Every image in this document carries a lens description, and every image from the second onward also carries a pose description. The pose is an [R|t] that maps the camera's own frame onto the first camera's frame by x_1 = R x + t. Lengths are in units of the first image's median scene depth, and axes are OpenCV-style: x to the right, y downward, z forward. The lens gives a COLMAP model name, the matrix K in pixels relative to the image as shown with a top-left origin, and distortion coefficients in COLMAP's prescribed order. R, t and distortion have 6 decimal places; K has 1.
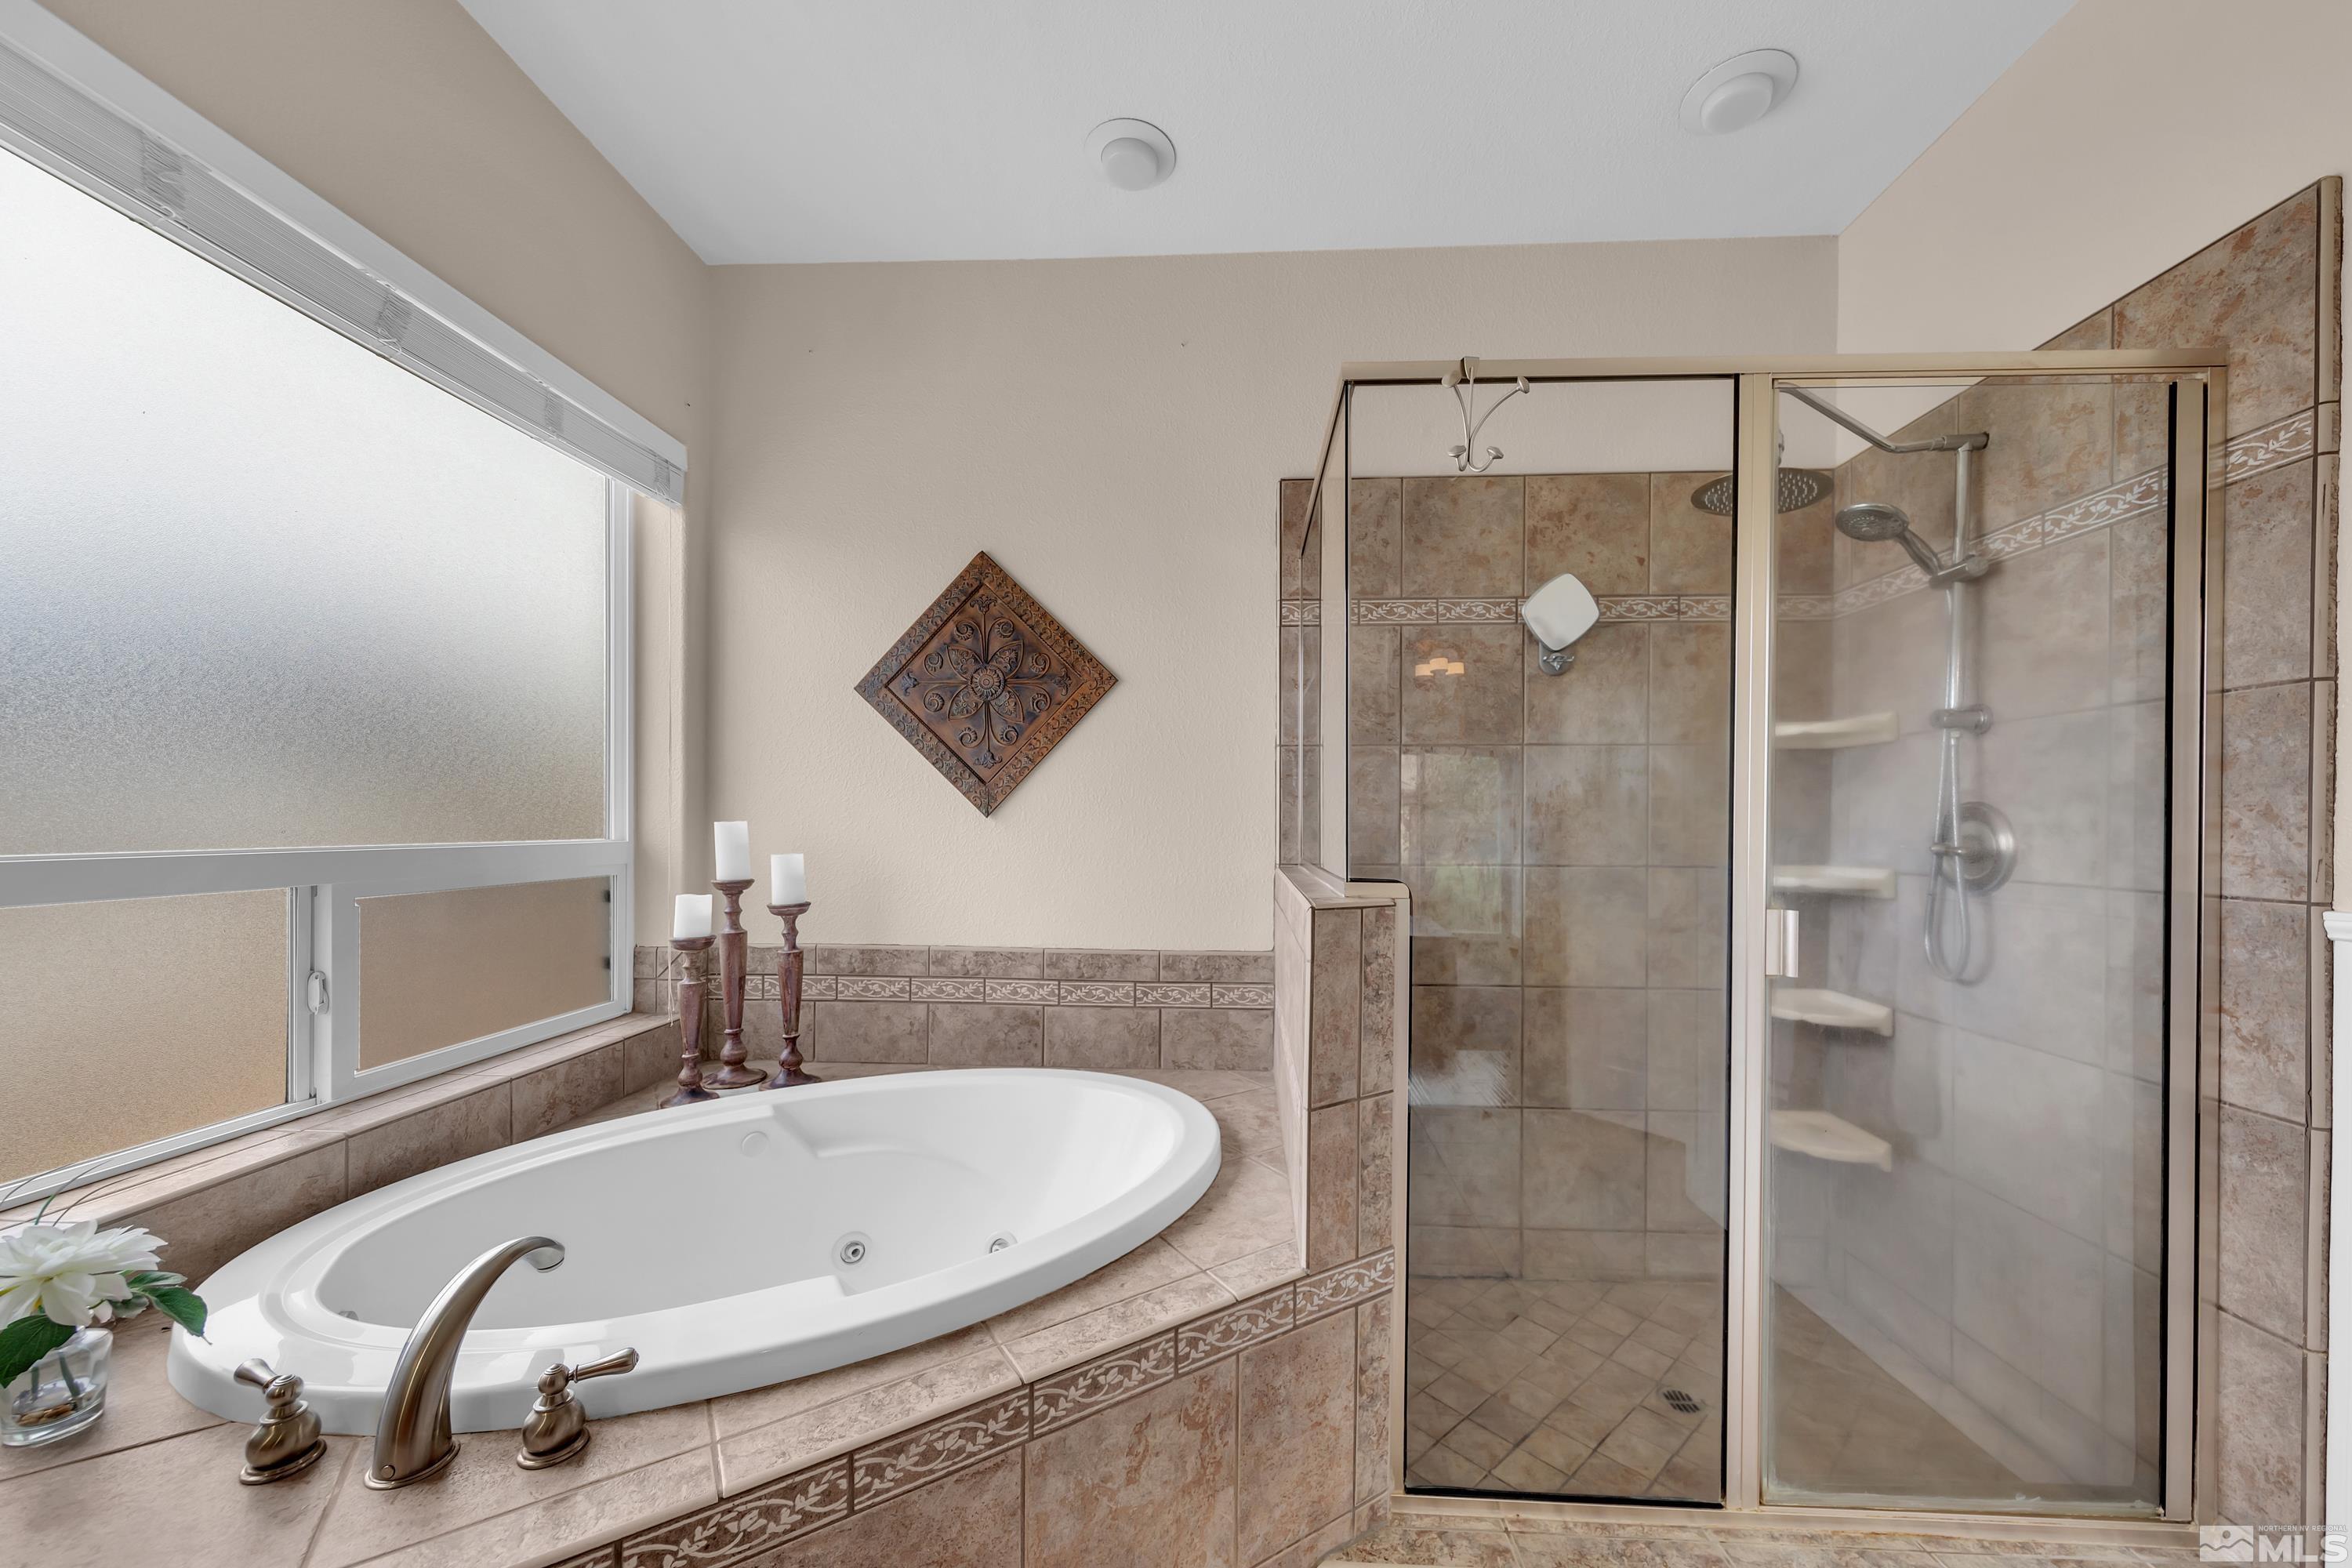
lens RADIAL K [[842.9, 0, 1185.0], [0, 842.9, 820.6], [0, 0, 1]] dist [0.000670, -0.000209]
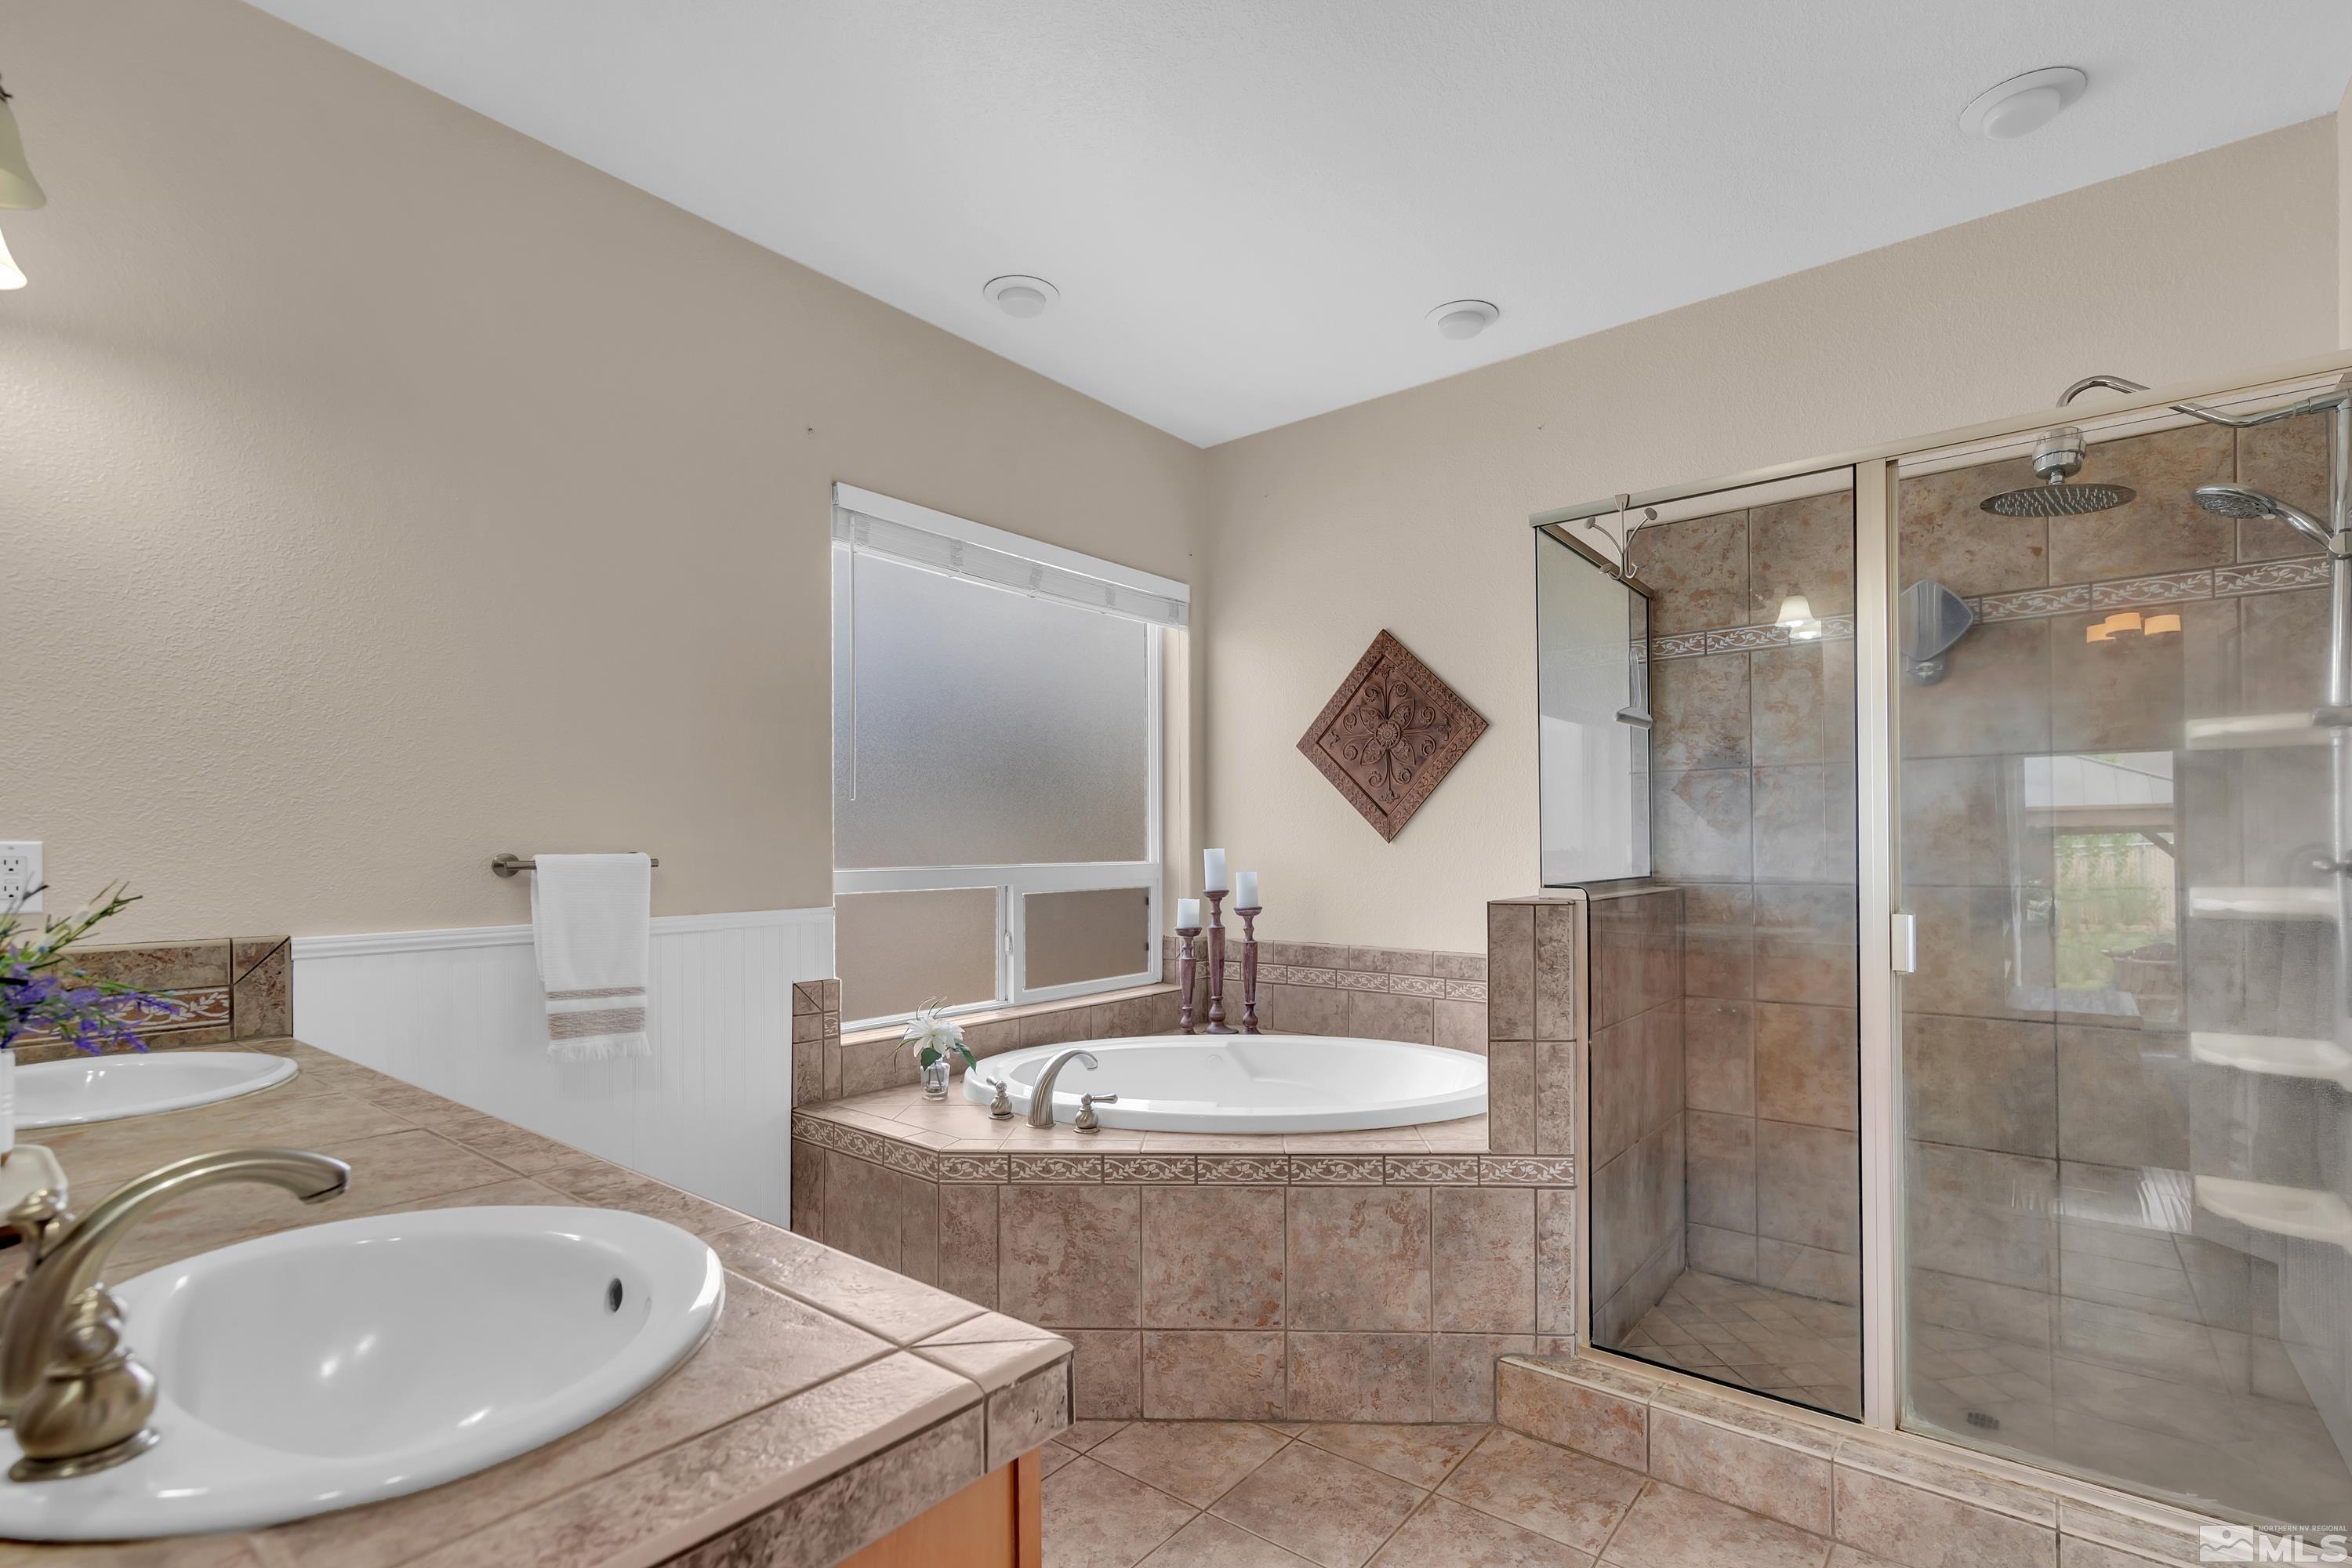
lens RADIAL K [[1075.3, 0, 1179.1], [0, 1075.3, 798.6], [0, 0, 1]] dist [0.000009, -0.000102]
pose [[0.805267, -0.038622, -0.591653, 0.486132], [0.012783, 0.998775, -0.047801, 0.002704], [0.592775, 0.030929, 0.804774, -0.489328]]
